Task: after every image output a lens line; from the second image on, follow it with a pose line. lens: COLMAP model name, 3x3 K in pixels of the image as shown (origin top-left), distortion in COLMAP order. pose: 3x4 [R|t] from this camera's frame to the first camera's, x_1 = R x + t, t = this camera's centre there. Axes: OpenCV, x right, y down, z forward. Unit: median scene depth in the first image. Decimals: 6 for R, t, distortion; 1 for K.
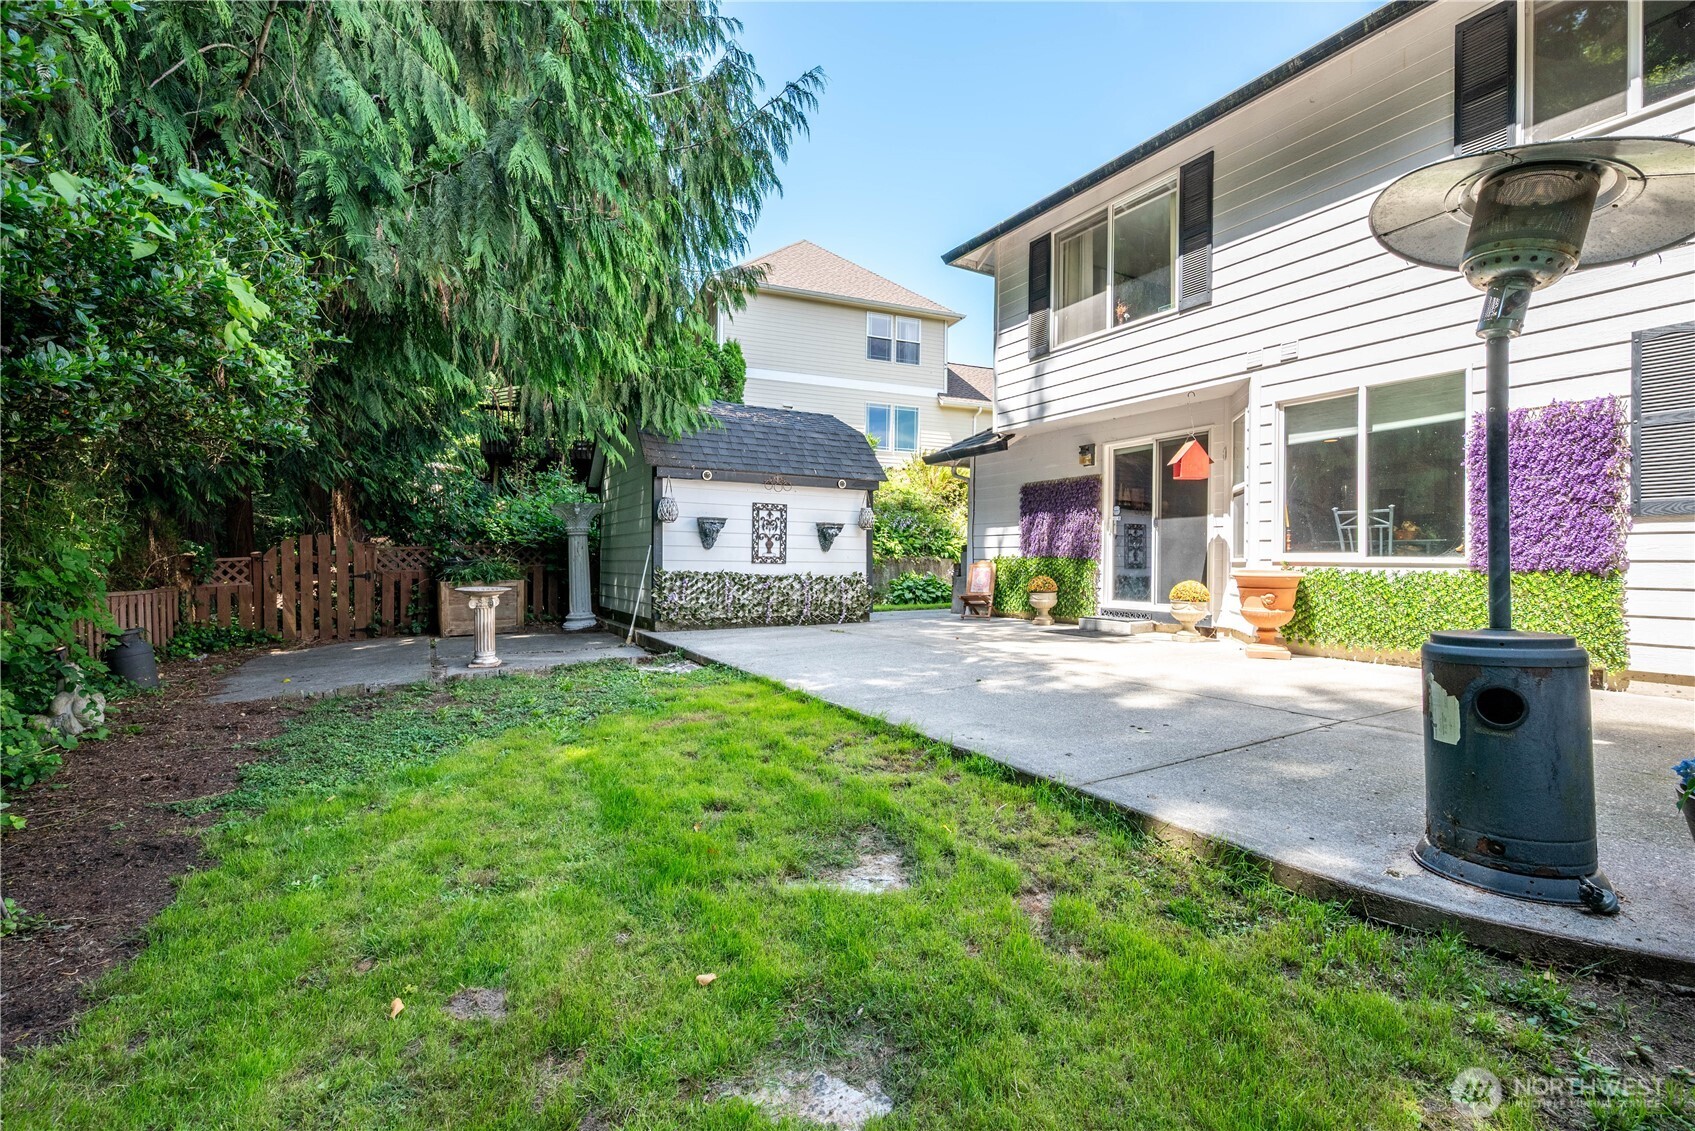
lens RADIAL K [[768.9, 0, 845.1], [0, 768.9, 562.3], [0, 0, 1]] dist [0.000365, -0.000297]
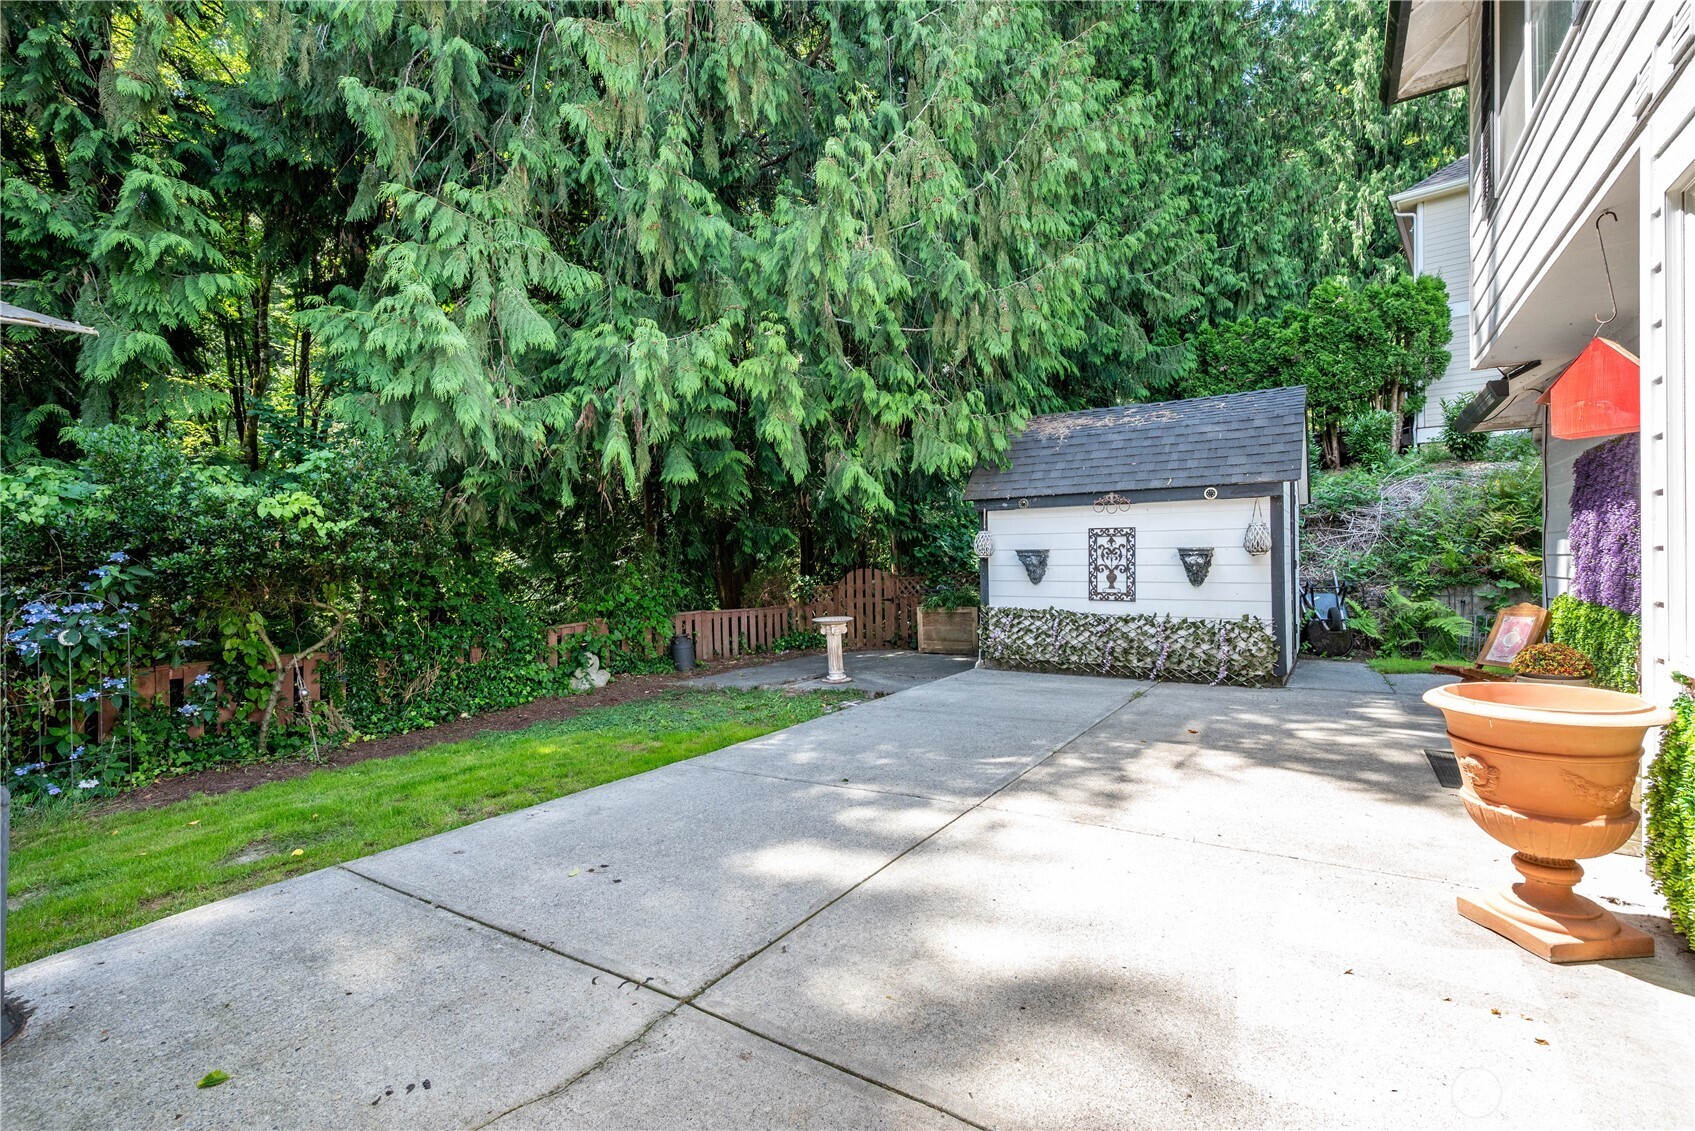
lens RADIAL K [[768.9, 0, 840.5], [0, 768.9, 568.7], [0, 0, 1]] dist [0.000365, -0.000297]
pose [[0.452958, -0.004874, -0.891519, 0.503709], [0.008175, 0.999966, -0.001314, -0.034171], [0.891495, -0.006693, 0.452982, 0.371141]]
